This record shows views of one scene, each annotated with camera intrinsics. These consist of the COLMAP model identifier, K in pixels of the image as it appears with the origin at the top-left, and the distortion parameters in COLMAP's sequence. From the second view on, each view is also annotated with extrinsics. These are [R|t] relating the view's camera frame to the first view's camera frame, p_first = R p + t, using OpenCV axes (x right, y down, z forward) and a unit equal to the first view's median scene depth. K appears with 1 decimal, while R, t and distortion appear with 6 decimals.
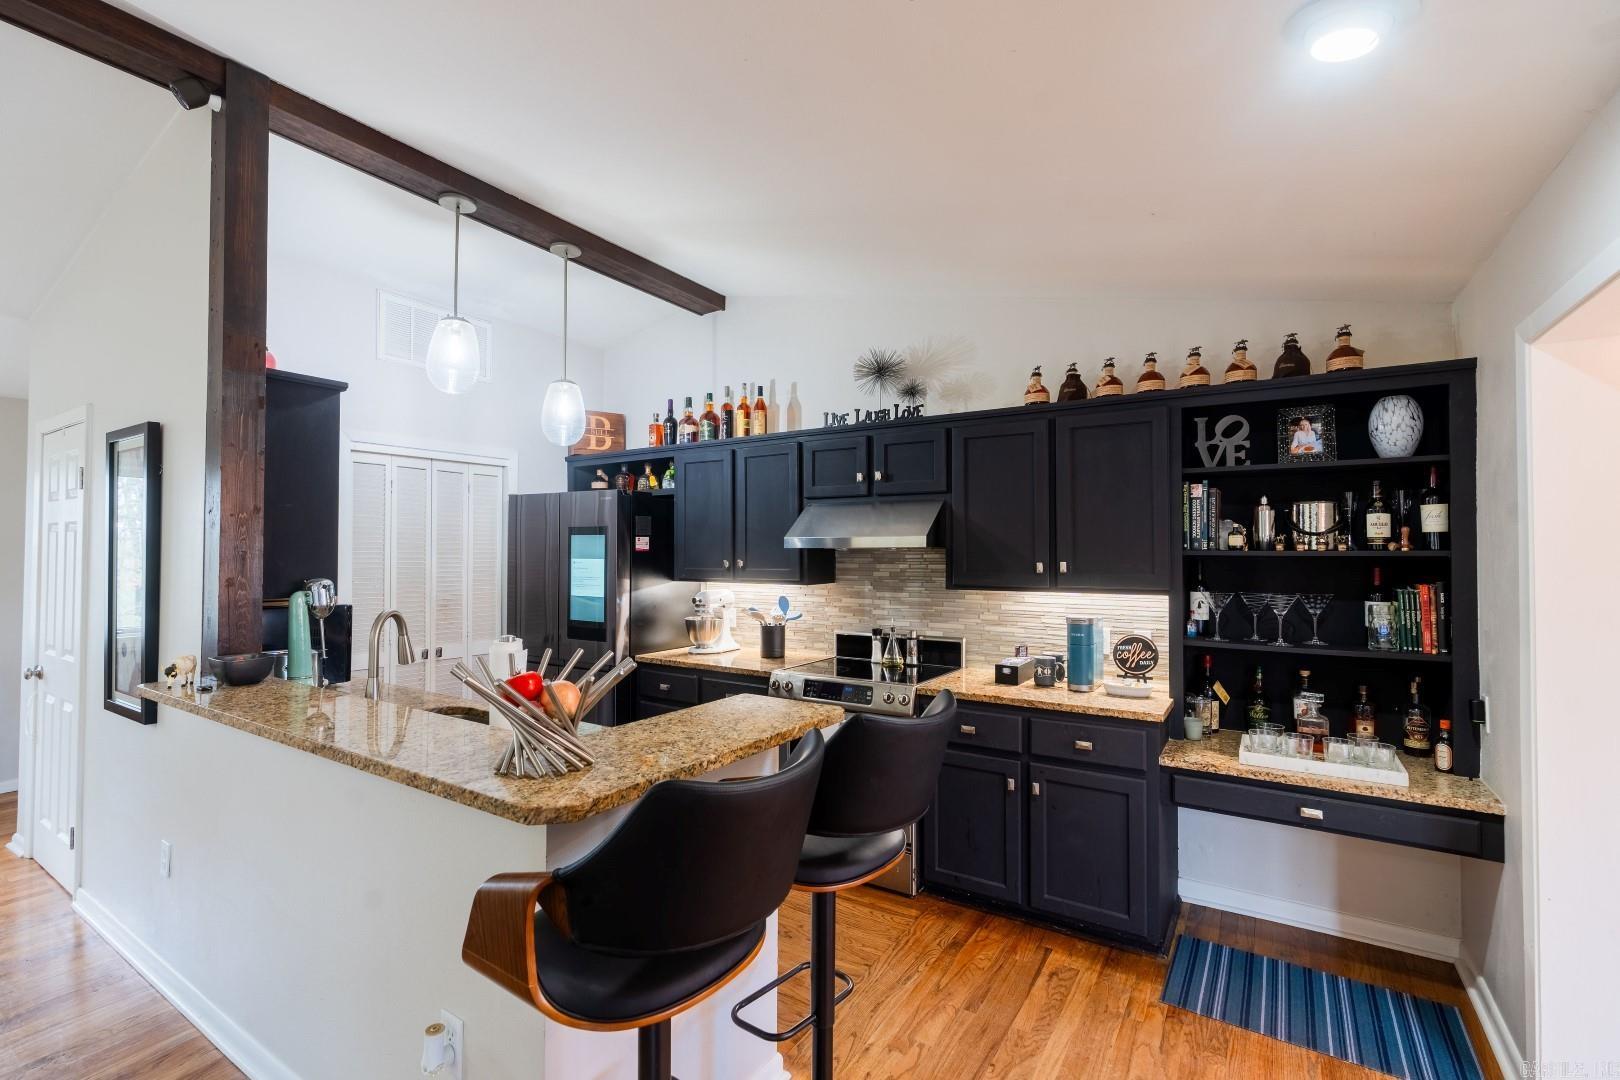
lens RADIAL K [[717.9, 0, 811.5], [0, 717.9, 539.2], [0, 0, 1]] dist [-0.012616, 0.003671]
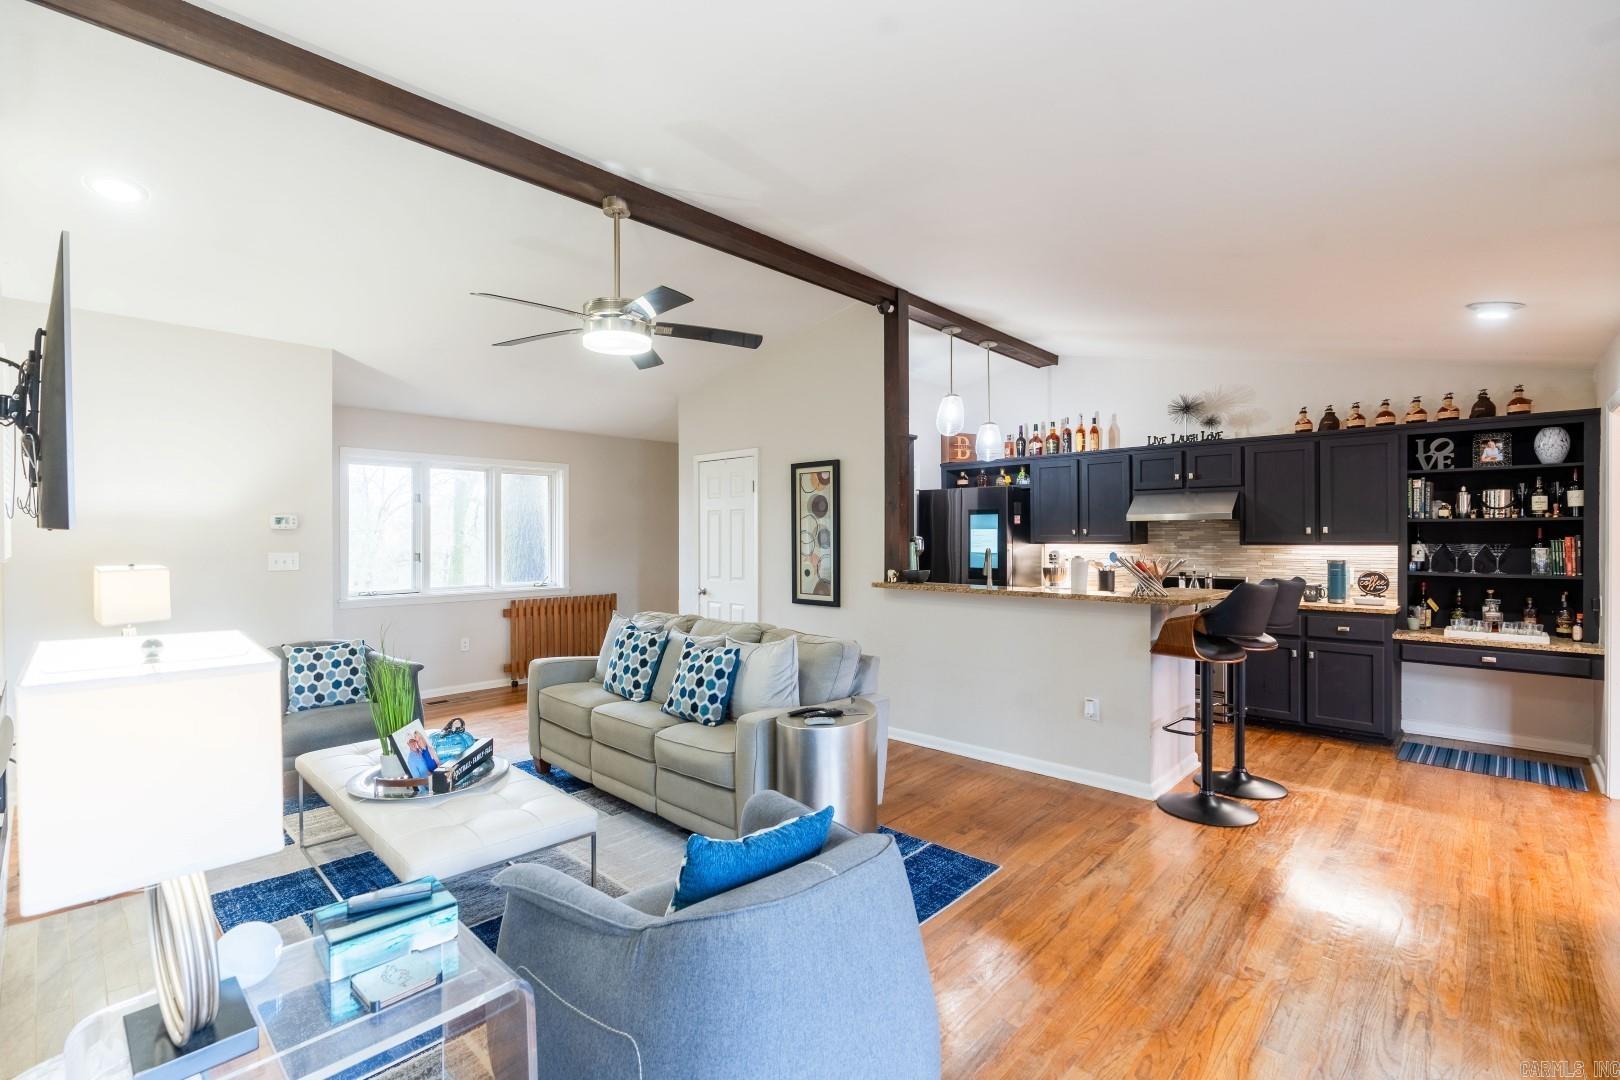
lens RADIAL K [[717.9, 0, 804.6], [0, 717.9, 539.0], [0, 0, 1]] dist [-0.012616, 0.003671]
pose [[0.980153, -0.001912, -0.198231, -0.523246], [0.006114, 0.999769, 0.020583, 0.018671], [0.198146, -0.021386, 0.979939, -0.898569]]
